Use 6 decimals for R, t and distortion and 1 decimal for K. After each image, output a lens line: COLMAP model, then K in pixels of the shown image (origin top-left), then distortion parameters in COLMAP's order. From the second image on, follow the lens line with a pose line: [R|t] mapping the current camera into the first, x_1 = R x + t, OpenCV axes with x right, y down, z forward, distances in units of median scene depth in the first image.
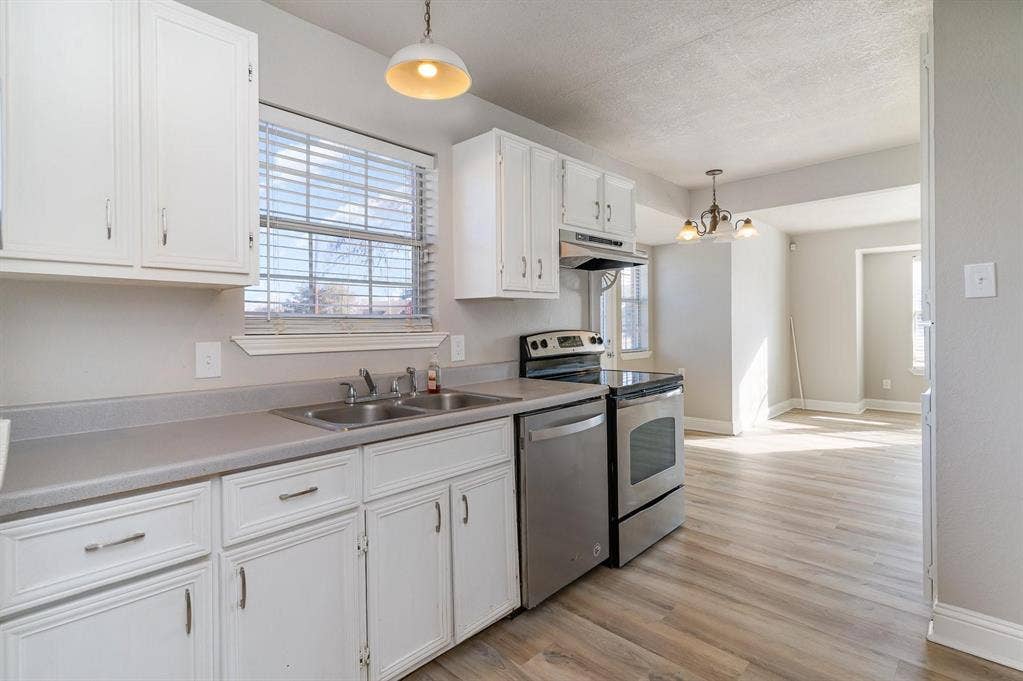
lens RADIAL K [[490.2, 0, 504.8], [0, 490.2, 334.1], [0, 0, 1]] dist [0.002236, 0.000706]
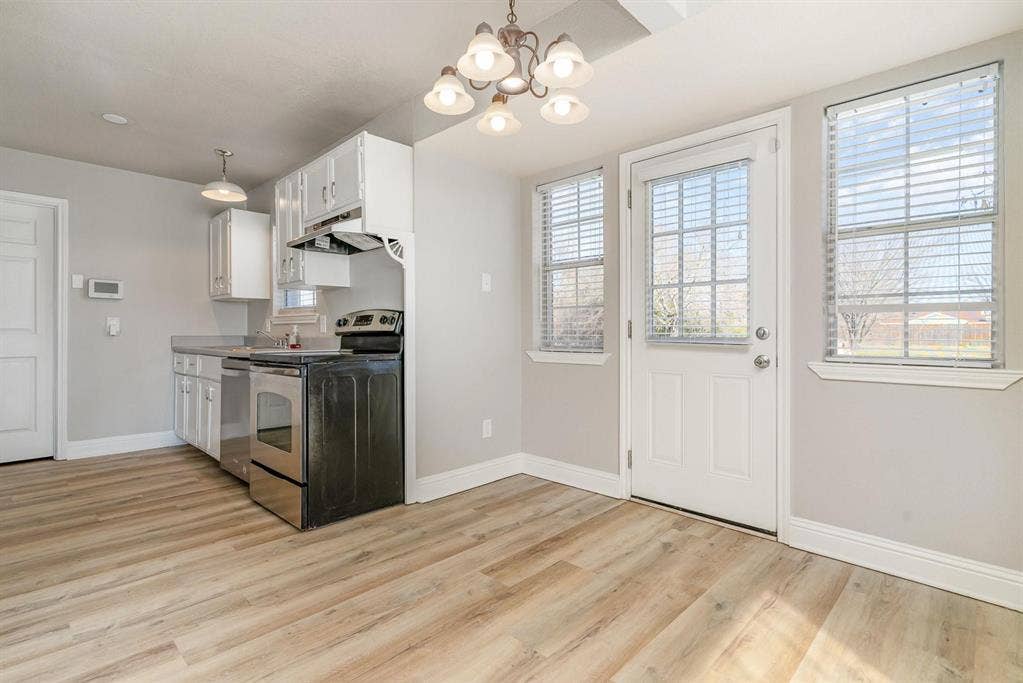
lens RADIAL K [[490.2, 0, 514.6], [0, 490.2, 331.0], [0, 0, 1]] dist [0.002236, 0.000706]
pose [[0.002375, 0.001852, -0.999995, 1.307324], [-0.008418, 0.999963, 0.001832, 0.038344], [0.999962, 0.008413, 0.002391, 1.468850]]
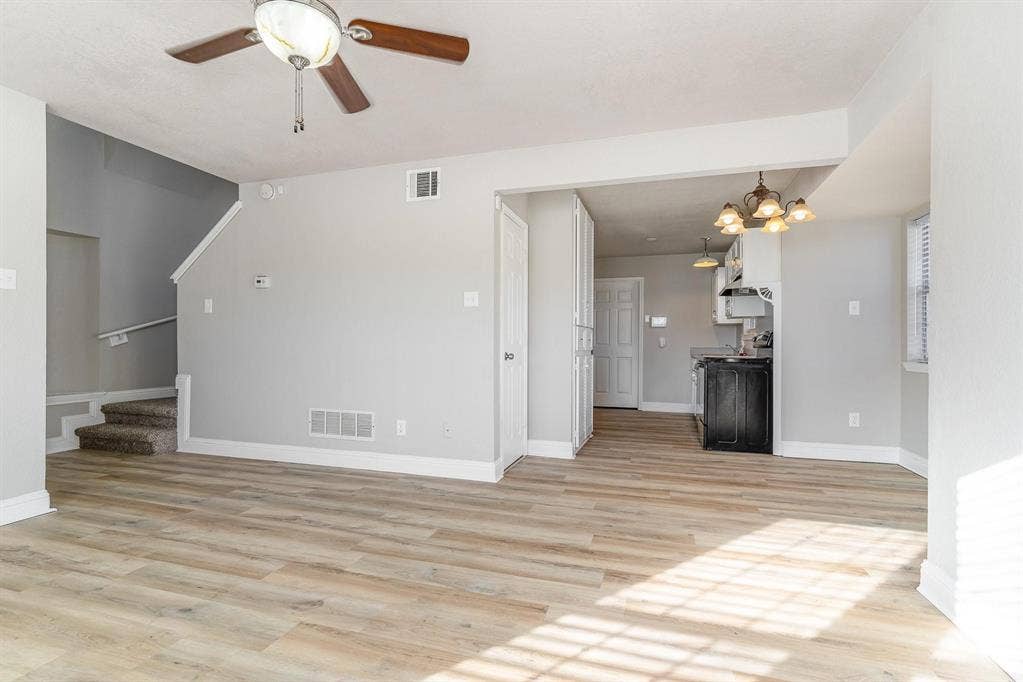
lens RADIAL K [[490.2, 0, 515.8], [0, 490.2, 341.4], [0, 0, 1]] dist [0.002236, 0.000706]
pose [[-0.888313, -0.000974, -0.459237, 1.802486], [-0.002723, 0.999991, 0.003147, 0.026542], [0.459230, 0.004046, -0.888308, 2.331688]]
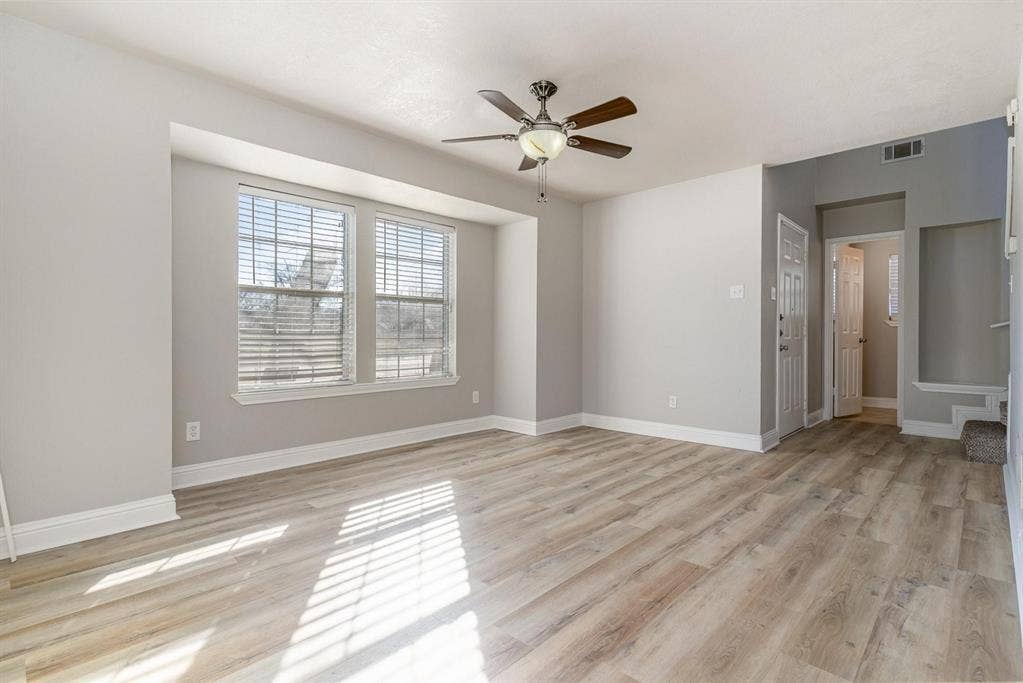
lens RADIAL K [[490.2, 0, 508.1], [0, 490.2, 338.9], [0, 0, 1]] dist [0.002236, 0.000706]
pose [[-0.000052, -0.006796, 0.999977, 0.709368], [0.005244, 0.999963, 0.006796, 0.039375], [-0.999986, 0.005244, -0.000016, 1.697875]]
